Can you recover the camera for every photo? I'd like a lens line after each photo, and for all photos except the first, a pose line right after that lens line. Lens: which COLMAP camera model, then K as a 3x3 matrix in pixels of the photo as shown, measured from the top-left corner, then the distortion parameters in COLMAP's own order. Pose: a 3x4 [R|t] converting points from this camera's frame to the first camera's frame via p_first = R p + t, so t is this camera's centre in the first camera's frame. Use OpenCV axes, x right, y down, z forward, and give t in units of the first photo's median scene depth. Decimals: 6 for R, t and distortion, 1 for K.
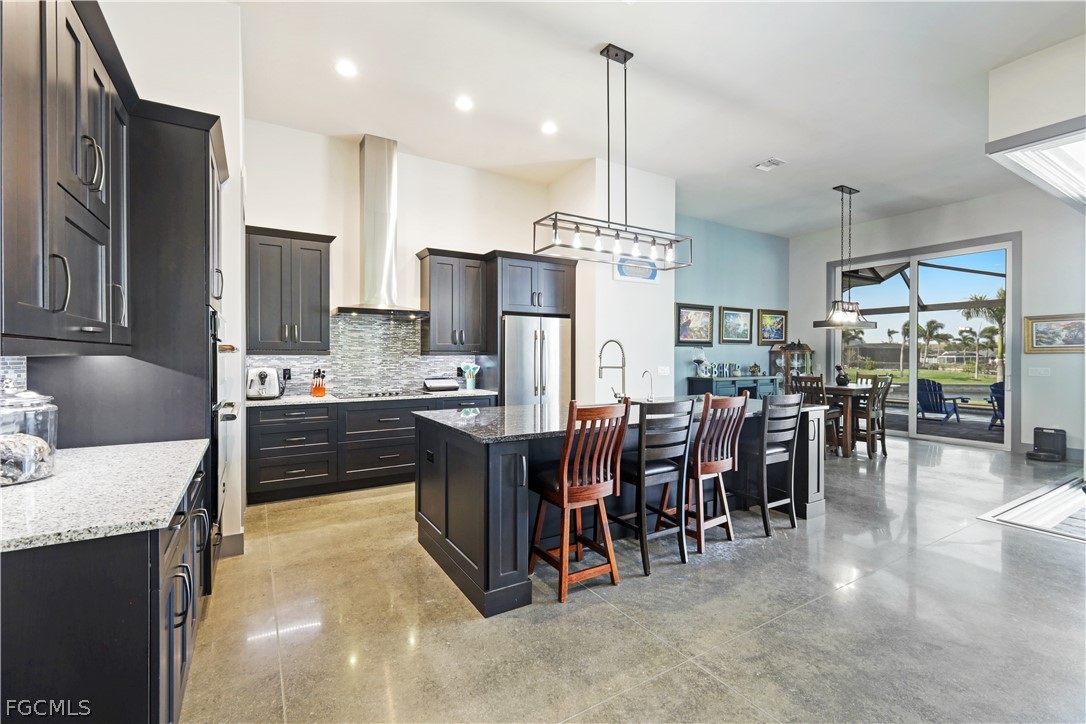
lens RADIAL K [[479.4, 0, 550.3], [0, 479.4, 363.5], [0, 0, 1]] dist [0.005926, -0.000327]
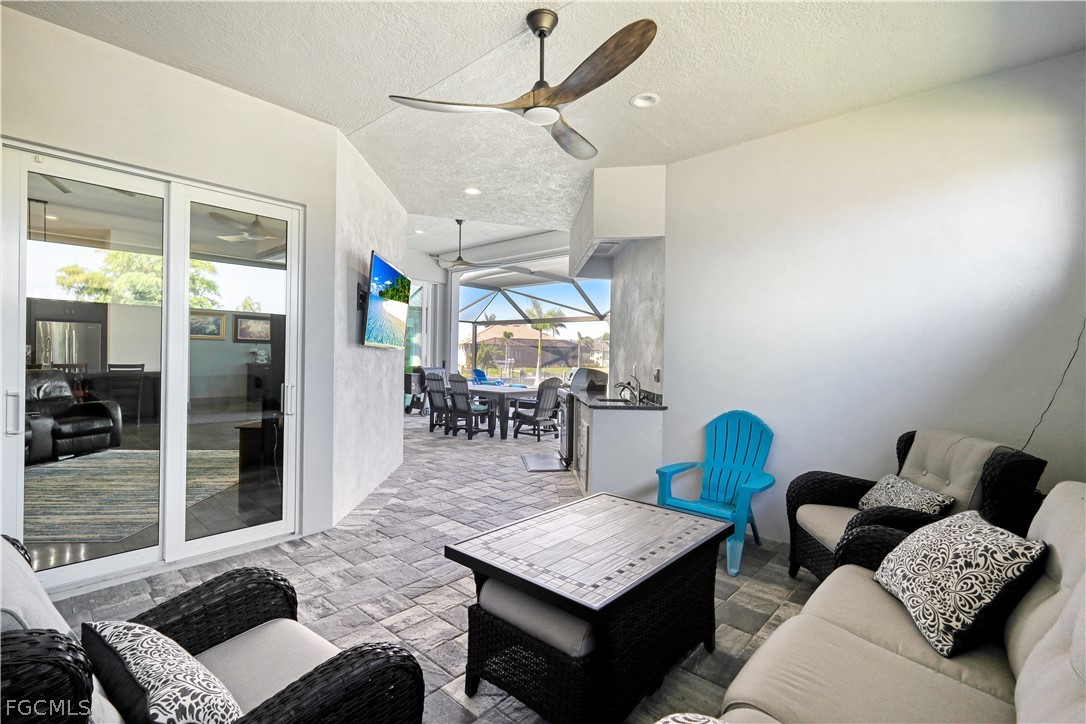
lens RADIAL K [[479.4, 0, 533.0], [0, 479.4, 358.2], [0, 0, 1]] dist [0.005926, -0.000327]
pose [[0.961952, 0.017248, 0.272672, 1.161433], [-0.015444, 0.999842, -0.008761, 0.019546], [-0.272780, 0.004217, 0.962067, -1.134782]]
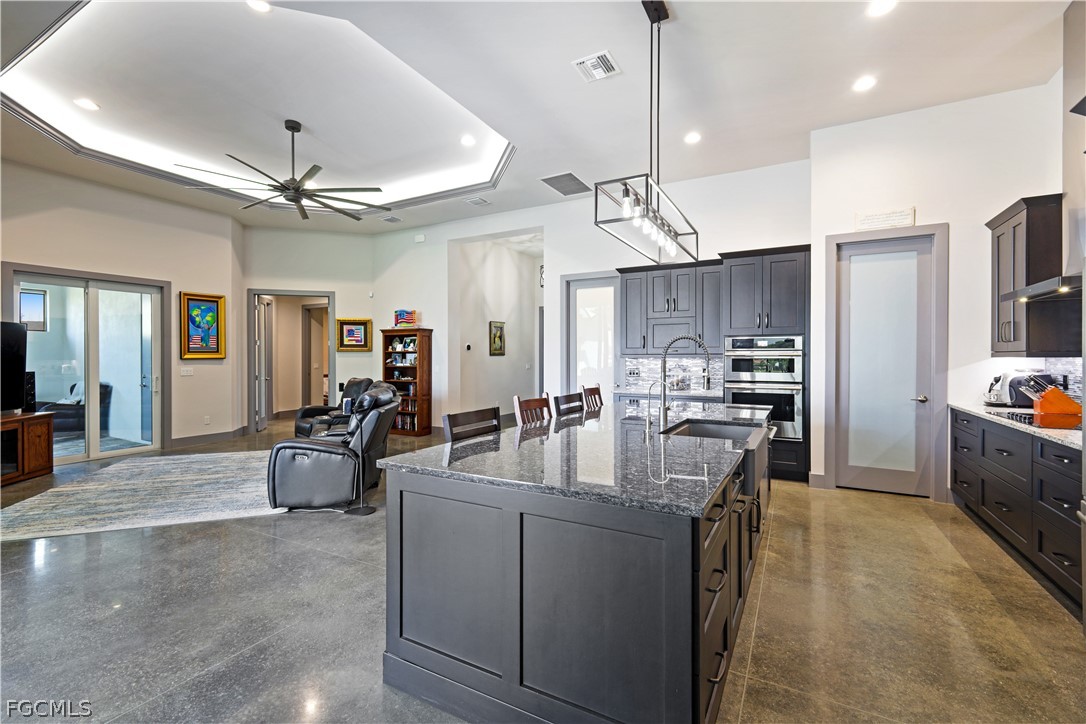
lens RADIAL K [[479.4, 0, 542.4], [0, 479.4, 356.7], [0, 0, 1]] dist [0.005926, -0.000327]
pose [[-0.866628, -0.000396, -0.498954, 0.530222], [-0.007949, 0.999884, 0.013013, -0.019804], [0.498891, 0.015243, -0.866531, 1.150655]]
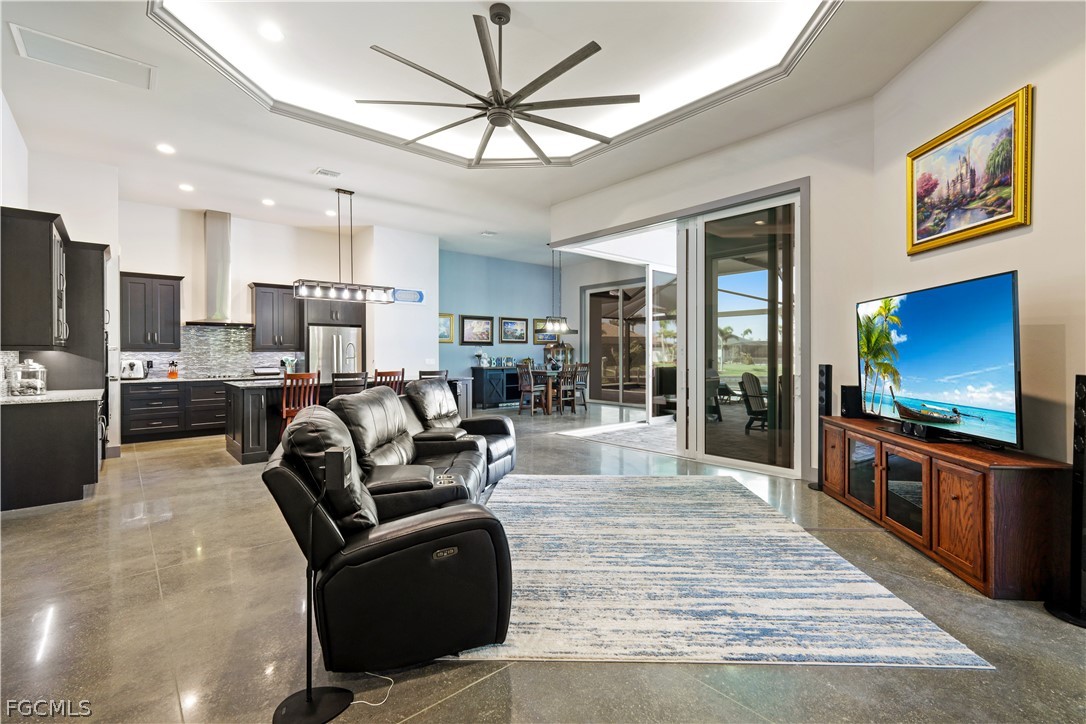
lens RADIAL K [[479.4, 0, 553.4], [0, 479.4, 359.0], [0, 0, 1]] dist [0.005926, -0.000327]
pose [[0.983883, -0.007552, 0.178654, 0.420471], [0.008522, 0.999953, -0.004665, 0.021286], [-0.178611, 0.006113, 0.983901, -0.702425]]
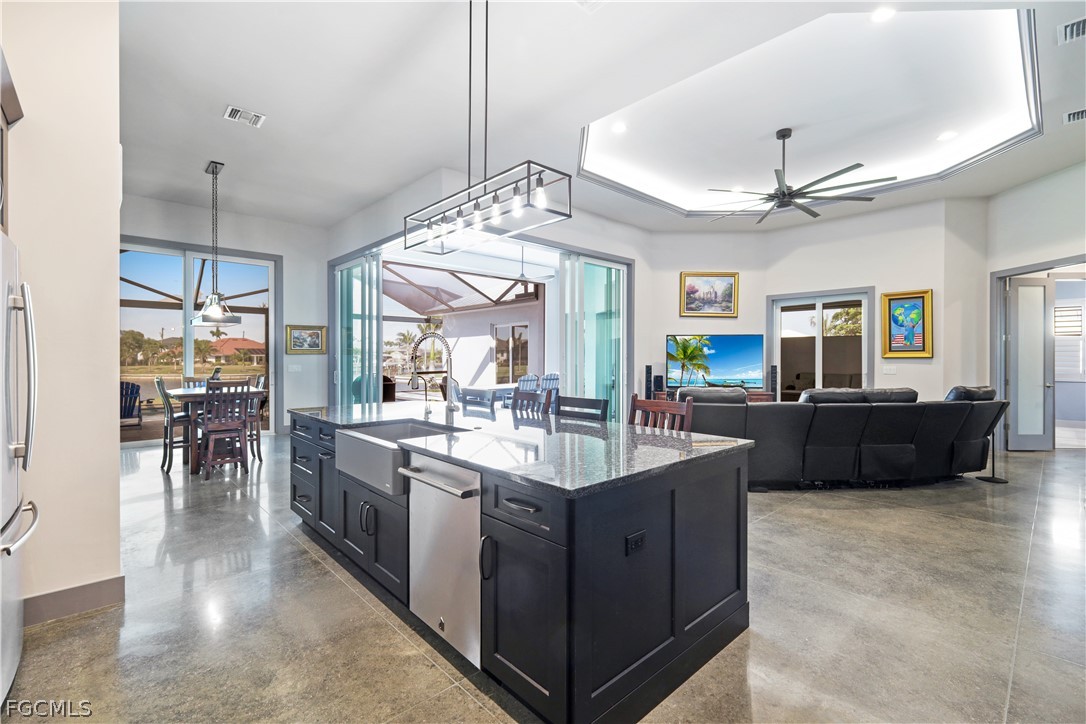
lens RADIAL K [[479.4, 0, 544.5], [0, 479.4, 357.0], [0, 0, 1]] dist [0.005926, -0.000327]
pose [[-0.192089, -0.003023, 0.981373, -0.463244], [0.015480, 0.999862, 0.006110, -0.013722], [-0.981255, 0.016366, -0.192016, 0.727589]]
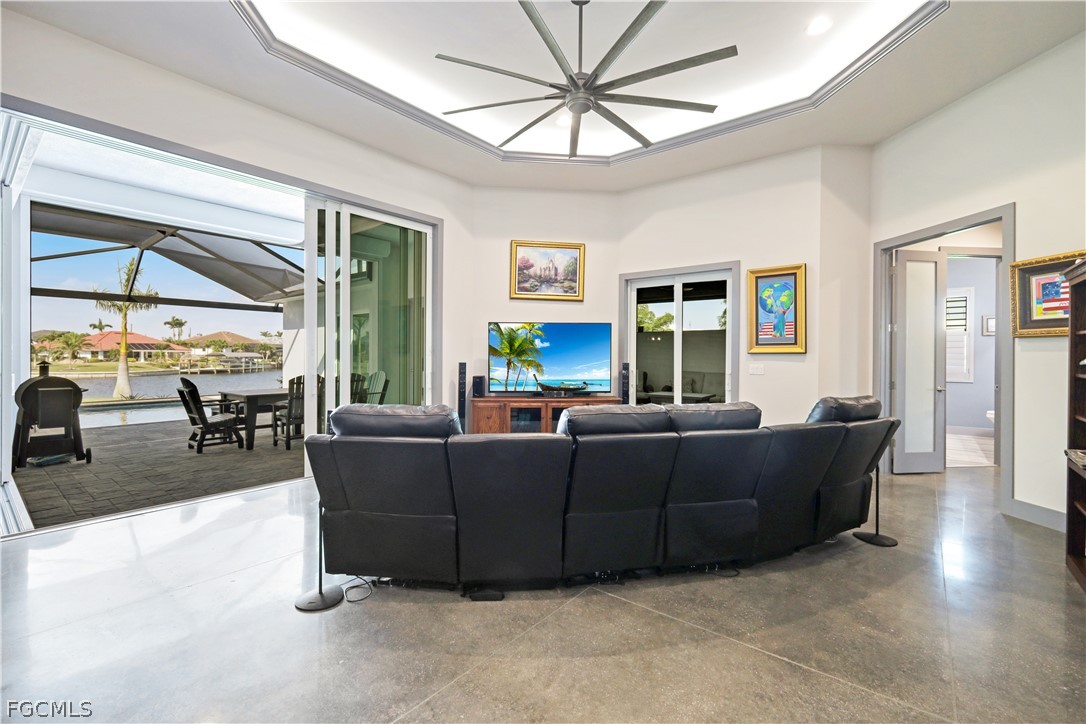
lens RADIAL K [[479.4, 0, 535.9], [0, 479.4, 354.8], [0, 0, 1]] dist [0.005926, -0.000327]
pose [[-0.322931, -0.005161, 0.946409, -0.139313], [0.010370, 0.999906, 0.008991, 0.001005], [-0.946366, 0.012718, -0.322847, 0.285977]]
